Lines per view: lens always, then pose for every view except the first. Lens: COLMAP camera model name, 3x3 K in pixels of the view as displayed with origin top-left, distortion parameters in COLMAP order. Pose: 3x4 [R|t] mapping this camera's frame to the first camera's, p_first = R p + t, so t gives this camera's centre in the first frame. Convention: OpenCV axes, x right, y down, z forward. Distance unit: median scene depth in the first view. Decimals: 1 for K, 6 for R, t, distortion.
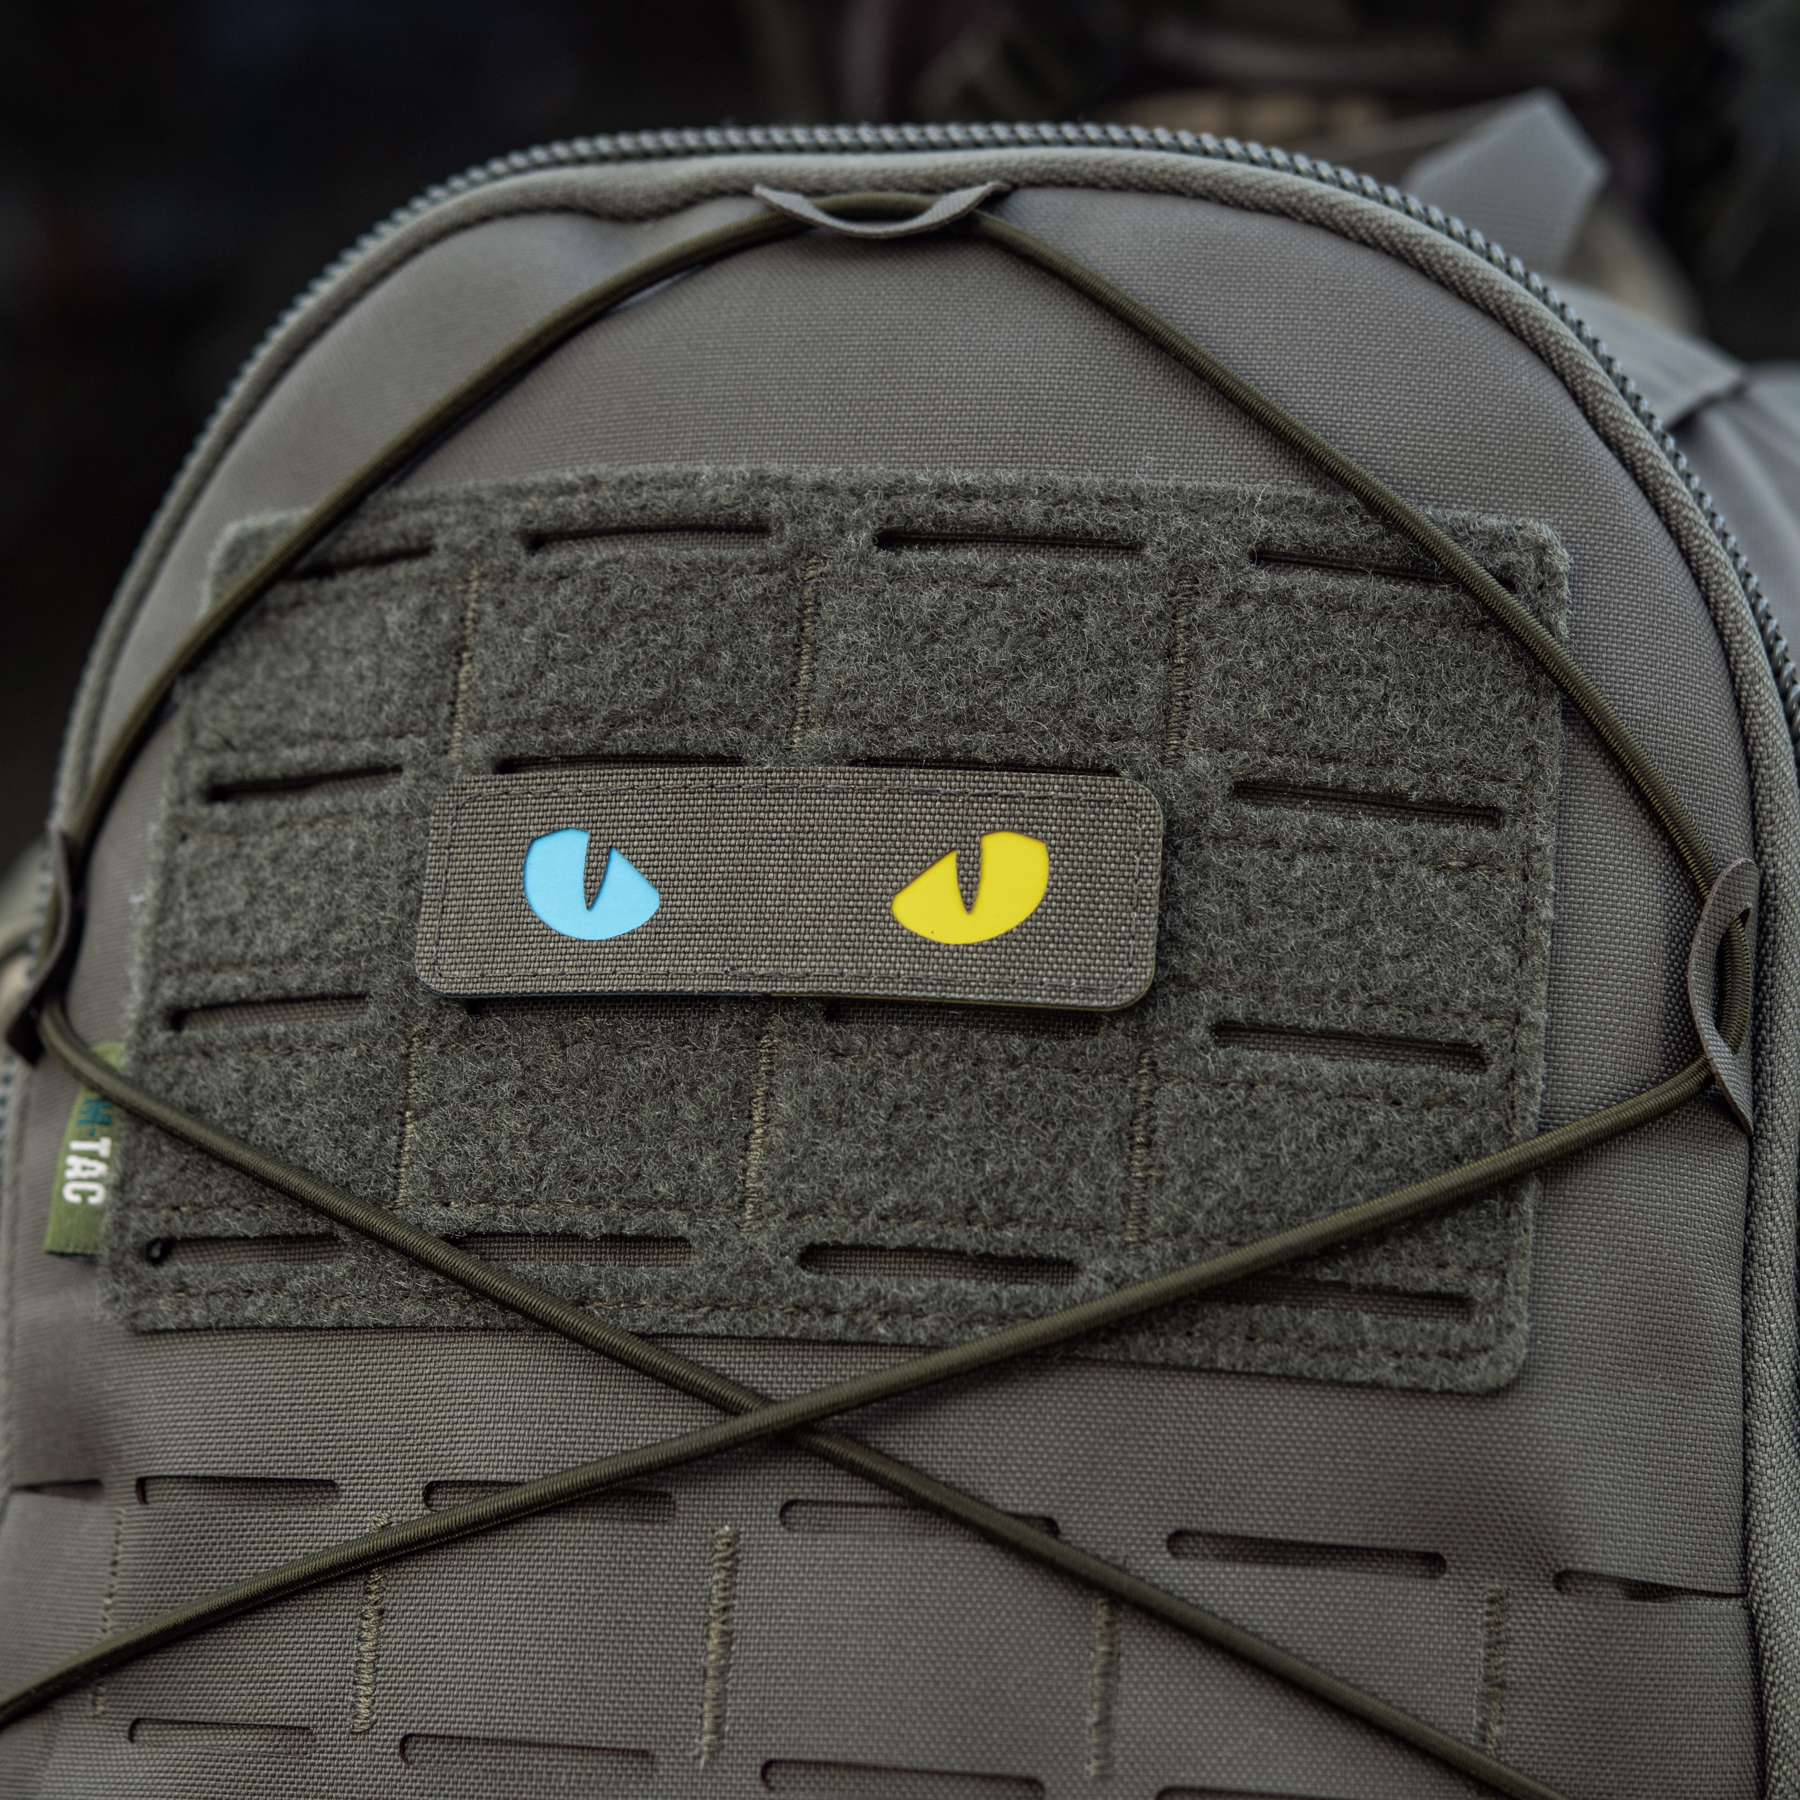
lens RADIAL K [[4857.3, 0, 955.9], [0, 4857.3, 896.1], [0, 0, 1]] dist [-0.013336, -0.265849]
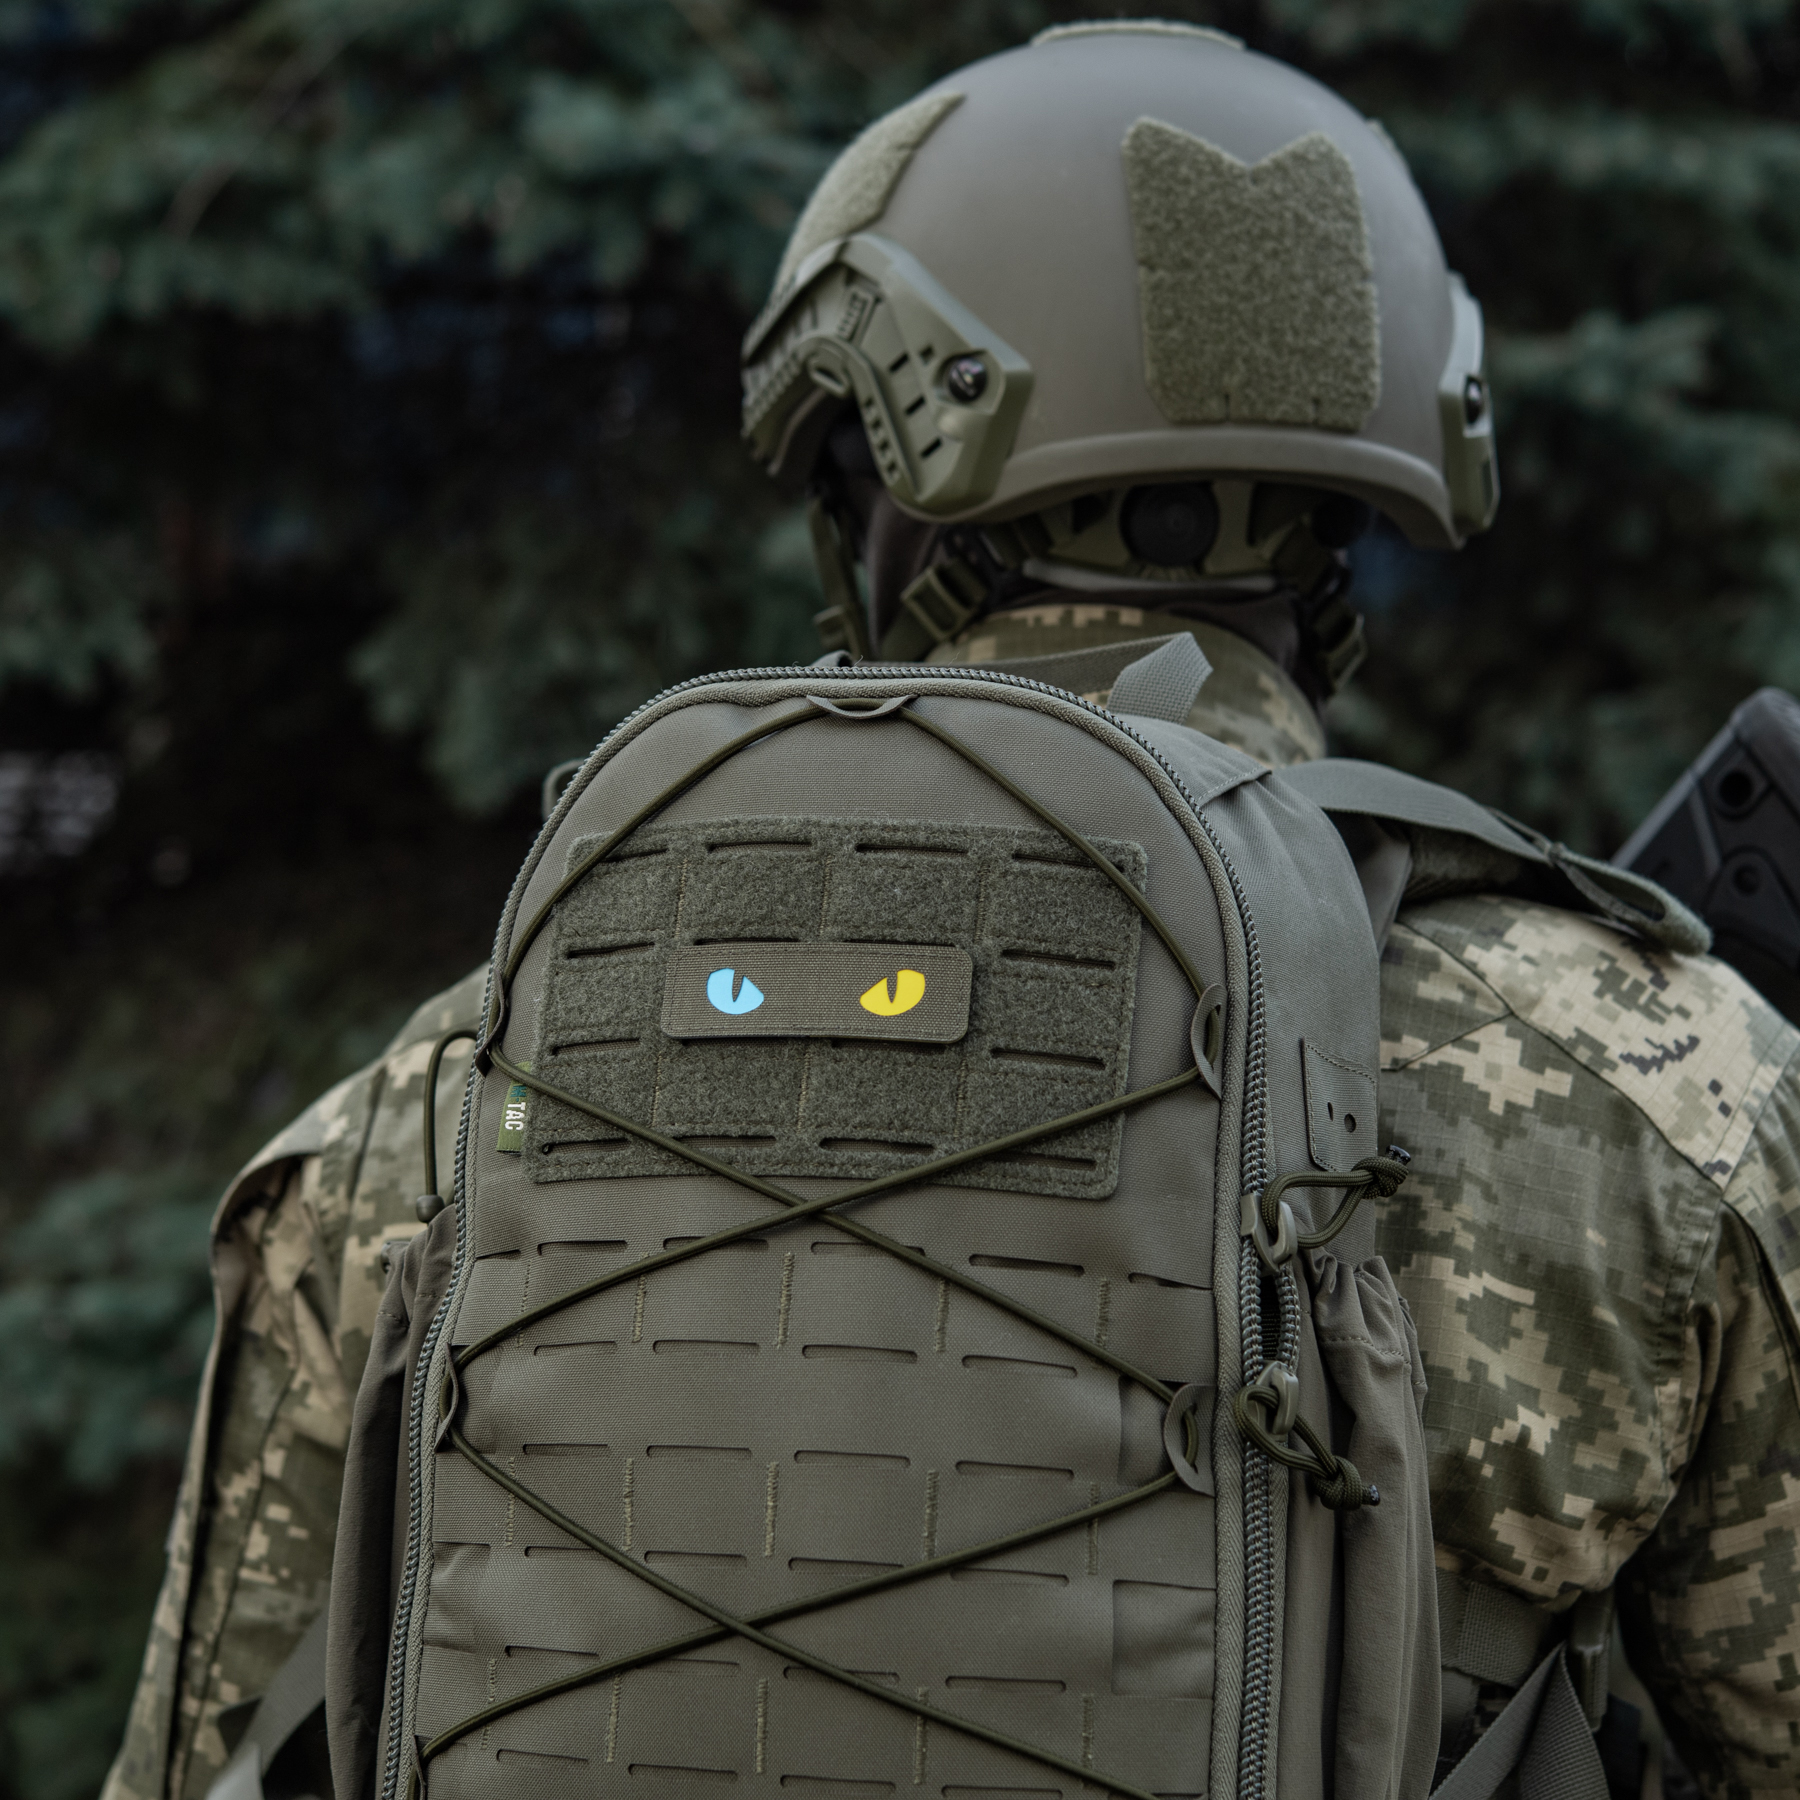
lens RADIAL K [[4857.3, 0, 955.9], [0, 4857.3, 896.1], [0, 0, 1]] dist [-0.013336, -0.265849]
pose [[0.999870, 0.006807, -0.014612, 0.068268], [-0.007569, 0.998579, -0.052746, 0.076104], [0.014232, 0.052850, 0.998501, -1.389377]]
